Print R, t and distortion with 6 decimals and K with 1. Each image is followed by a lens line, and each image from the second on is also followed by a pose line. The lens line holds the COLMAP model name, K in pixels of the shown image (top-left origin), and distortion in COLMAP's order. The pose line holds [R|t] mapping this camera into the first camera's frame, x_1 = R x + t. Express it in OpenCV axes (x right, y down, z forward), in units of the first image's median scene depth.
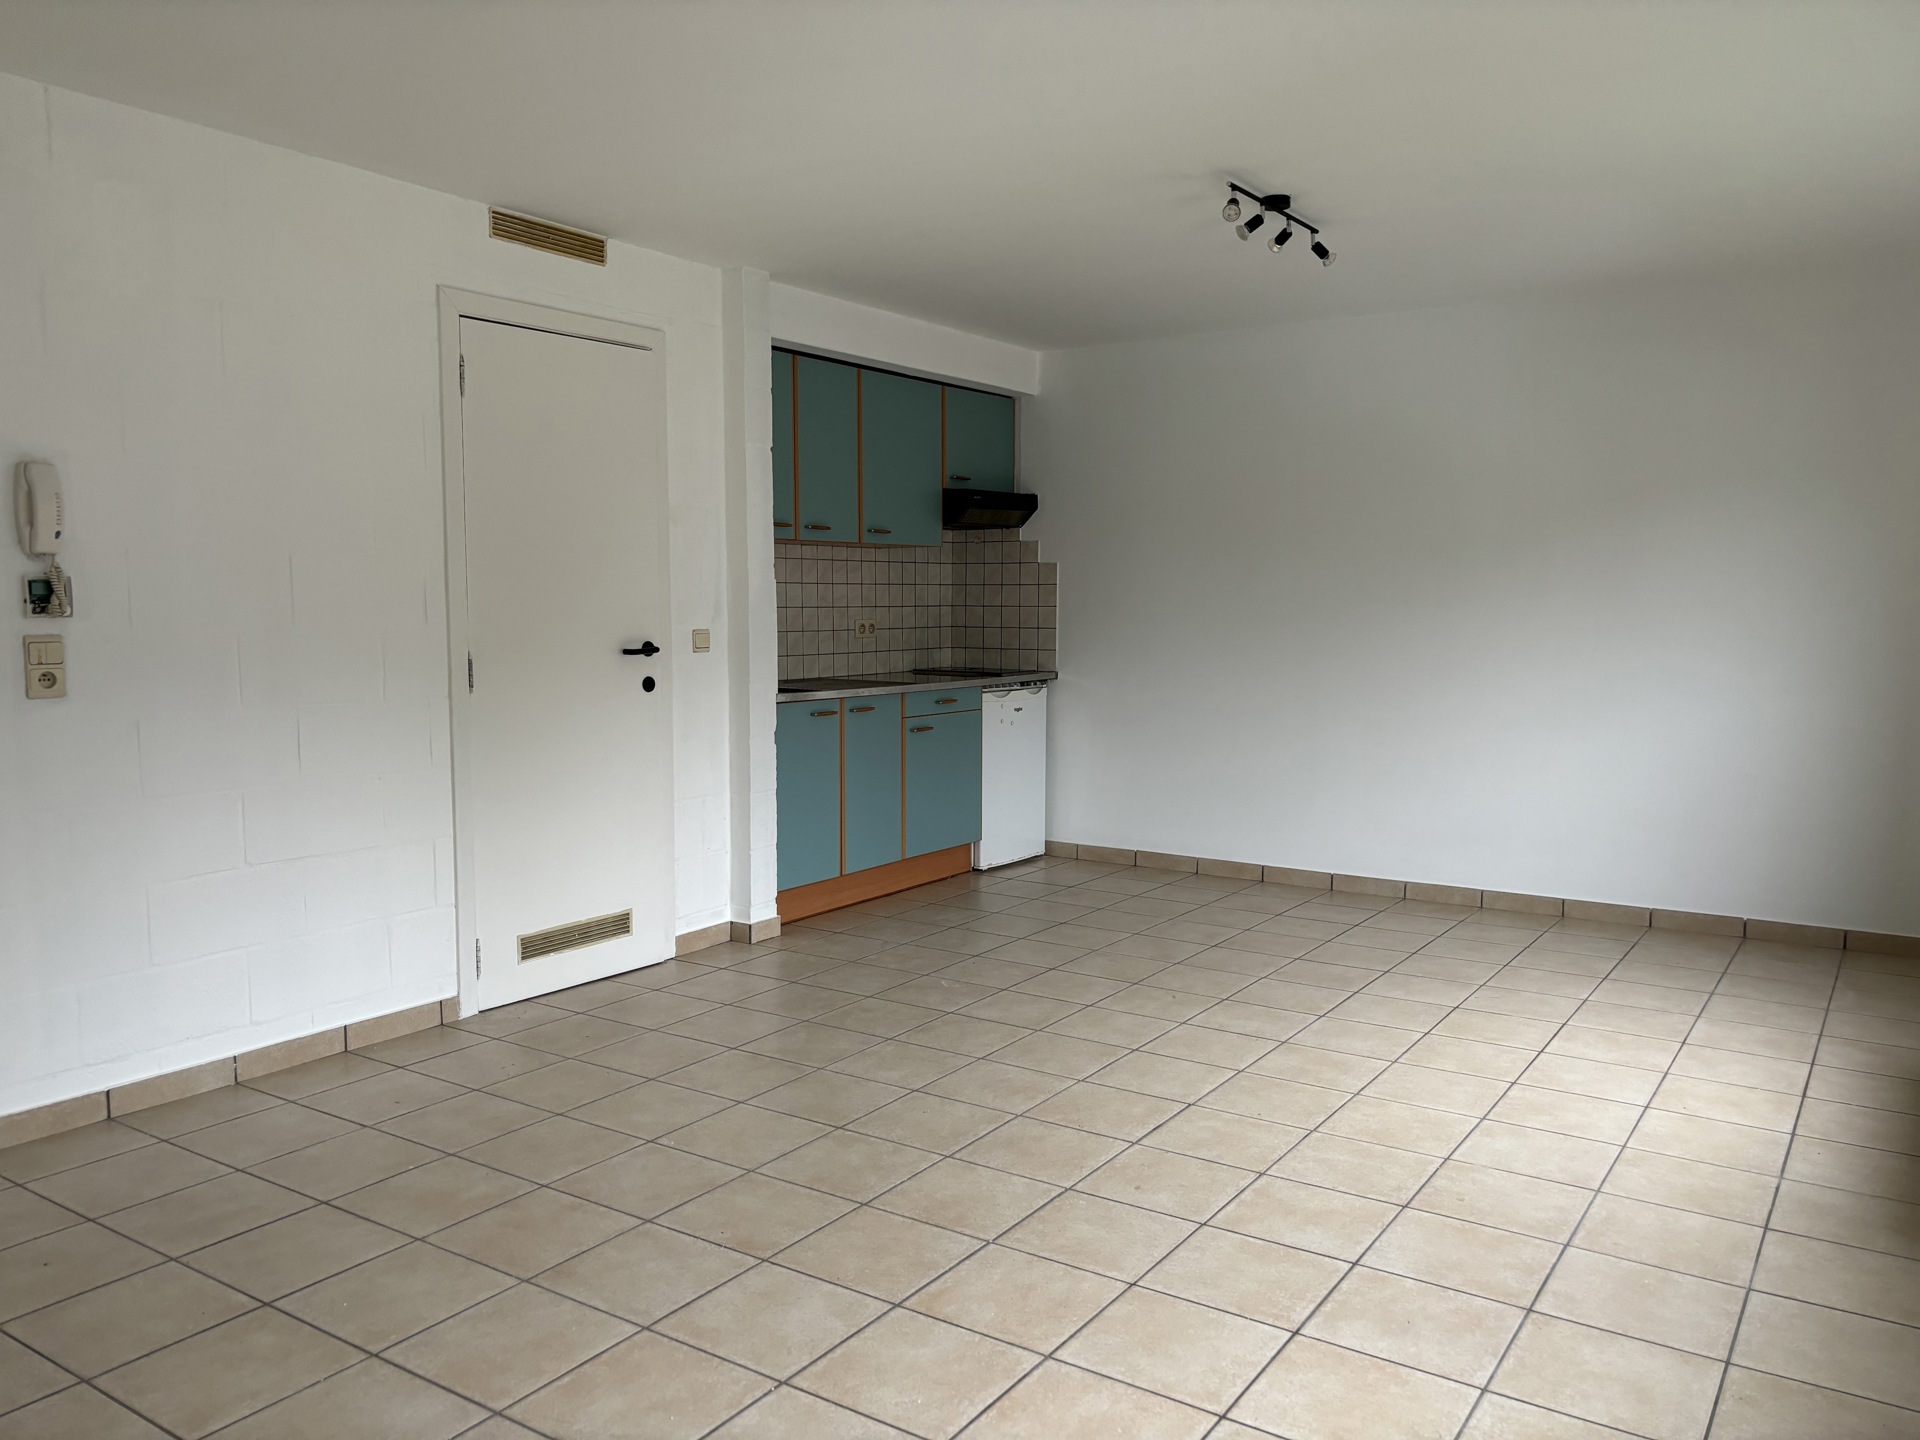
lens RADIAL K [[1415.6, 0, 960.2], [0, 1415.6, 727.6], [0, 0, 1]] dist [0.067425, -0.091637]
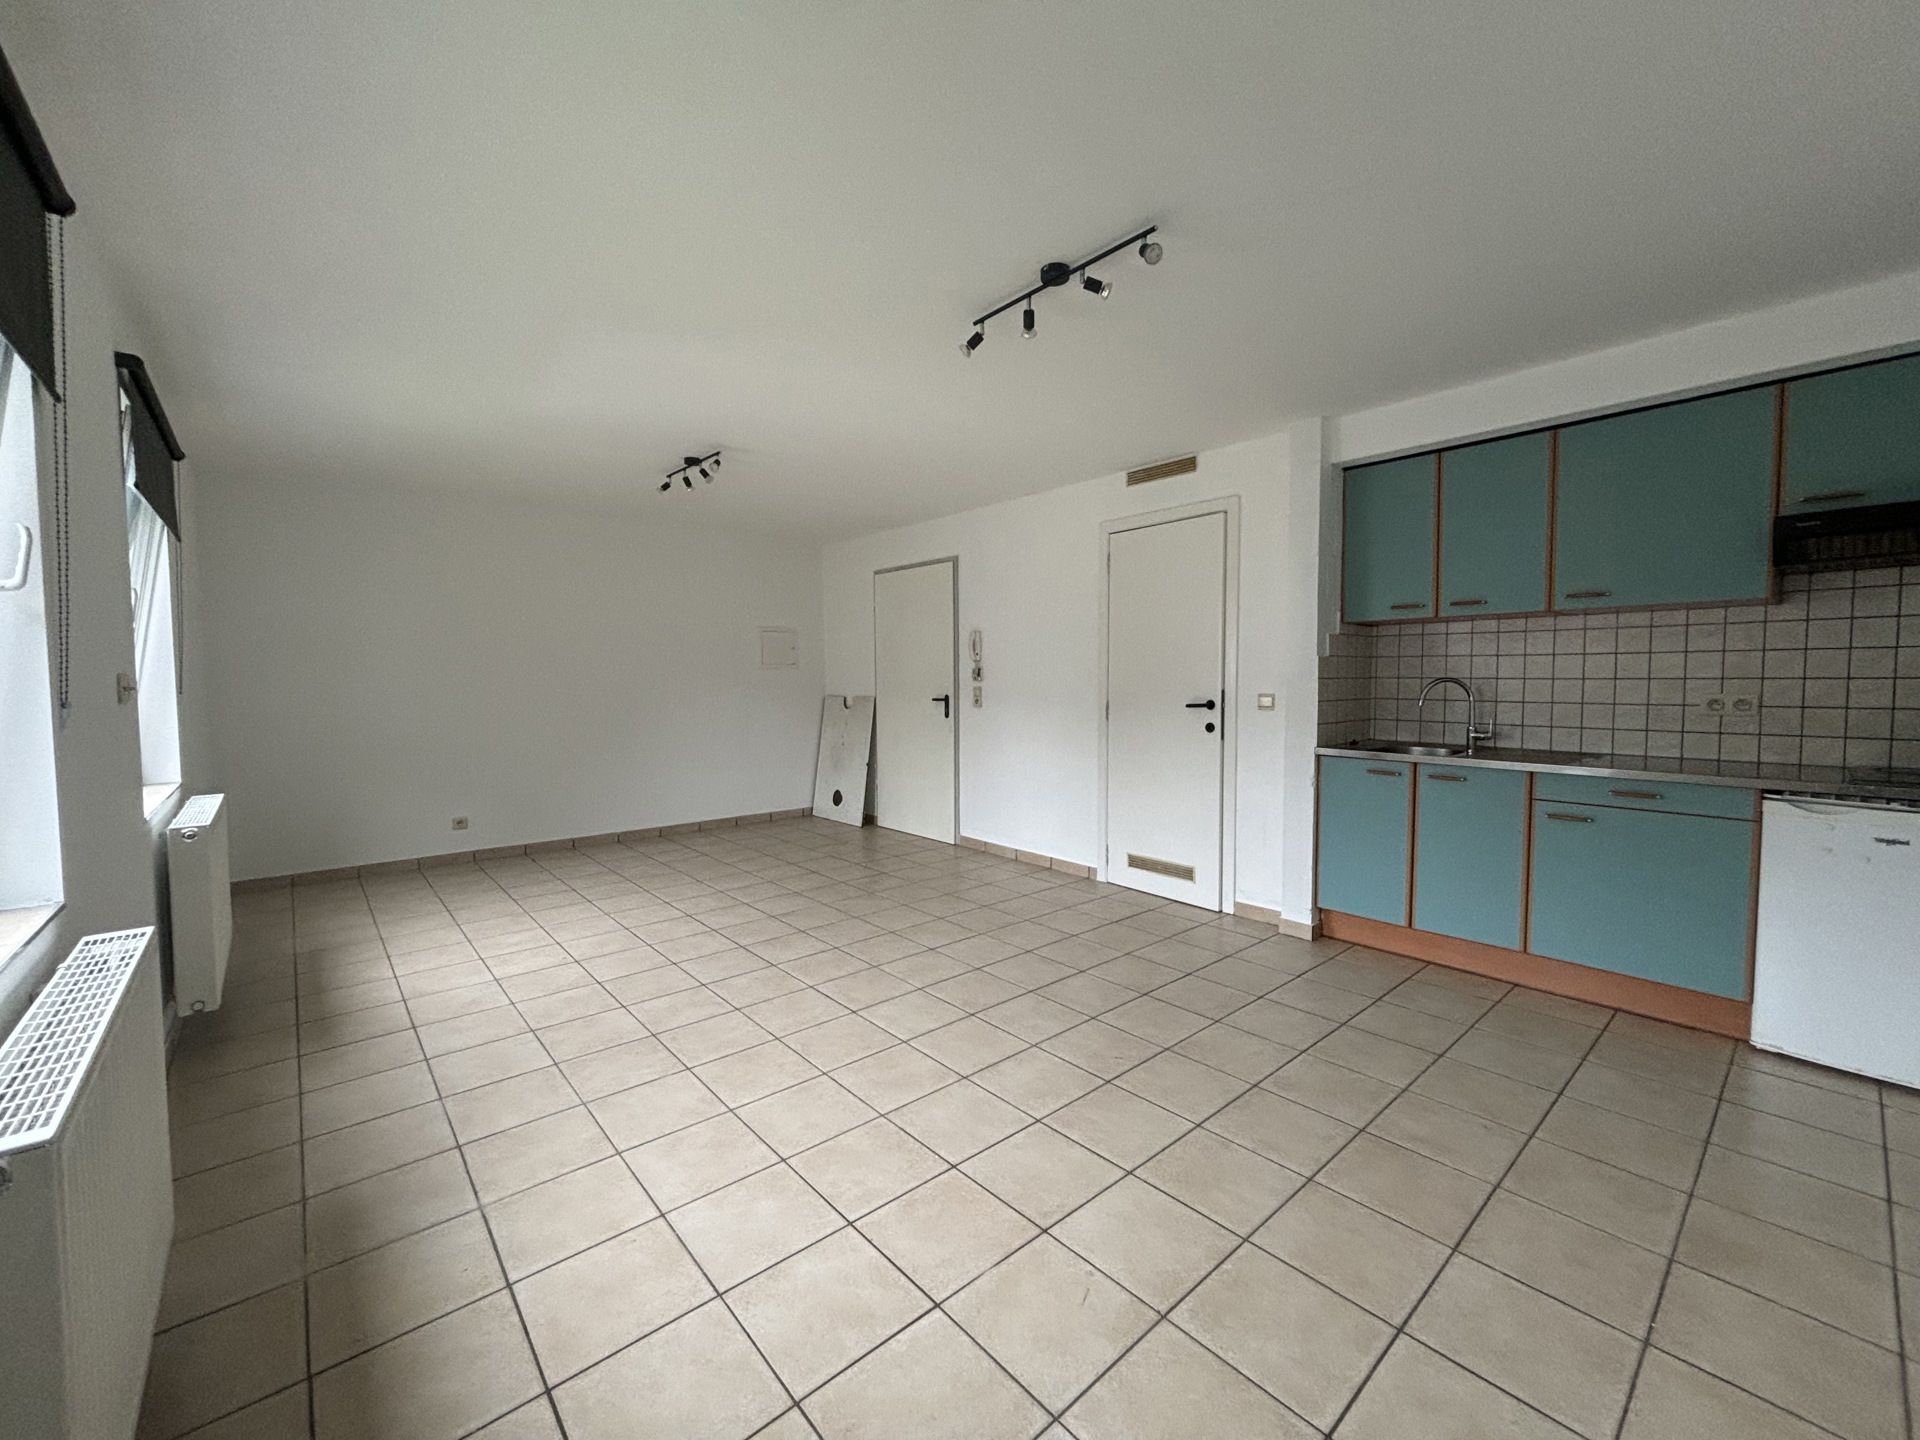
lens RADIAL K [[771.6, 0, 959.2], [0, 771.6, 715.5], [0, 0, 1]] dist [-0.002682, -0.000387]
pose [[-0.253580, 0.051303, -0.965953, 0.631219], [-0.081985, 0.993860, 0.074308, -0.079724], [0.963834, 0.098037, -0.247817, 0.897395]]
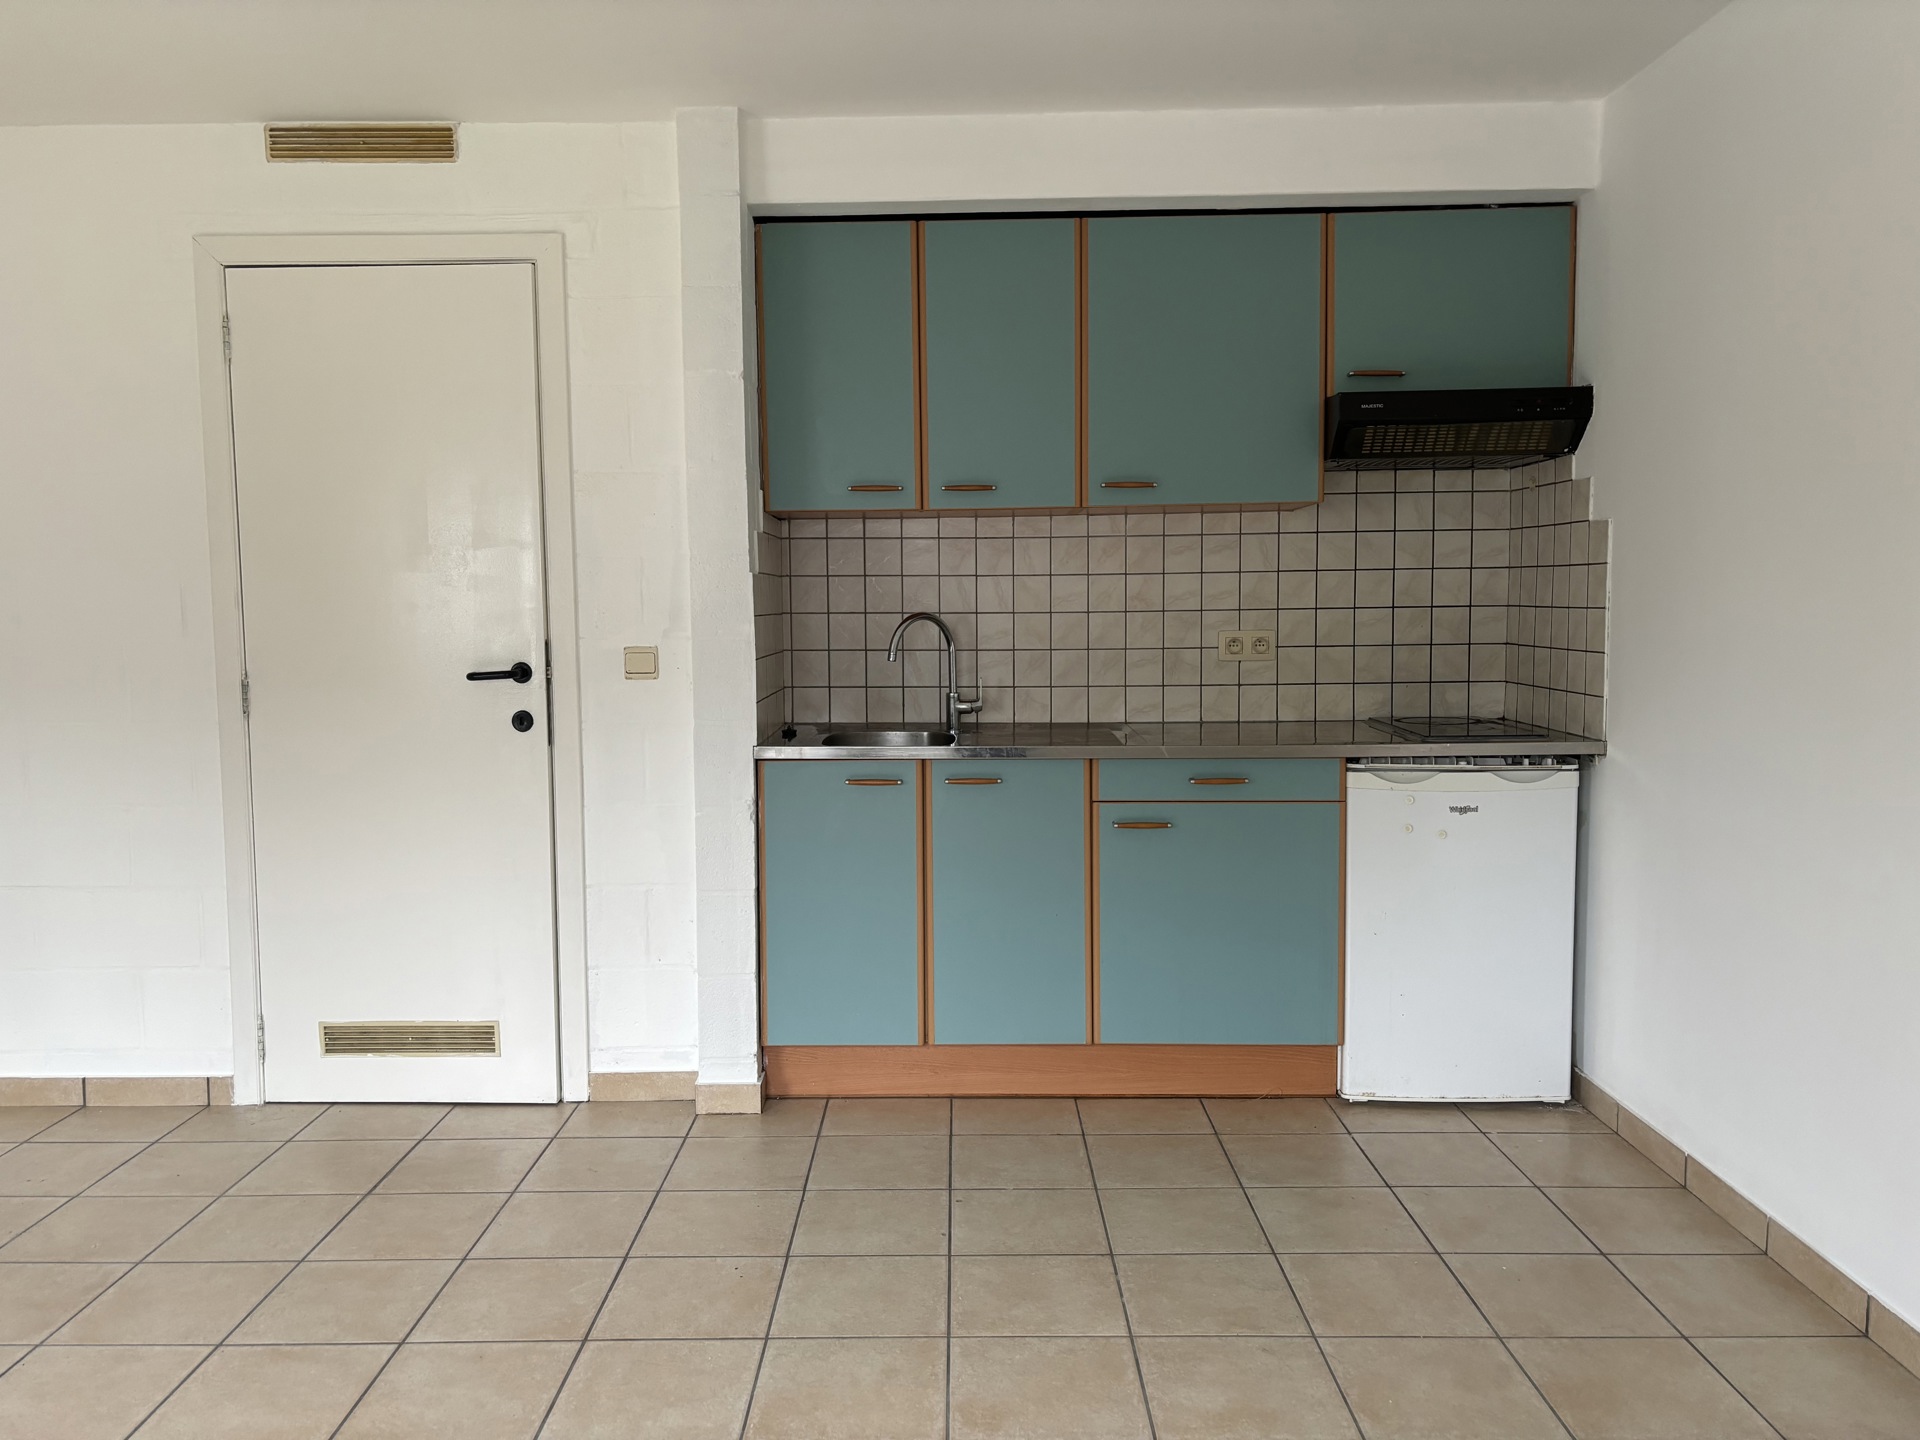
lens RADIAL K [[1441.0, 0, 950.7], [0, 1441.0, 709.4], [0, 0, 1]] dist [0.035039, -0.006301]
pose [[0.554382, 0.056944, -0.830312, 0.495046], [-0.065500, 0.997547, 0.024680, -0.065912], [0.829681, 0.040703, 0.556752, 0.730663]]
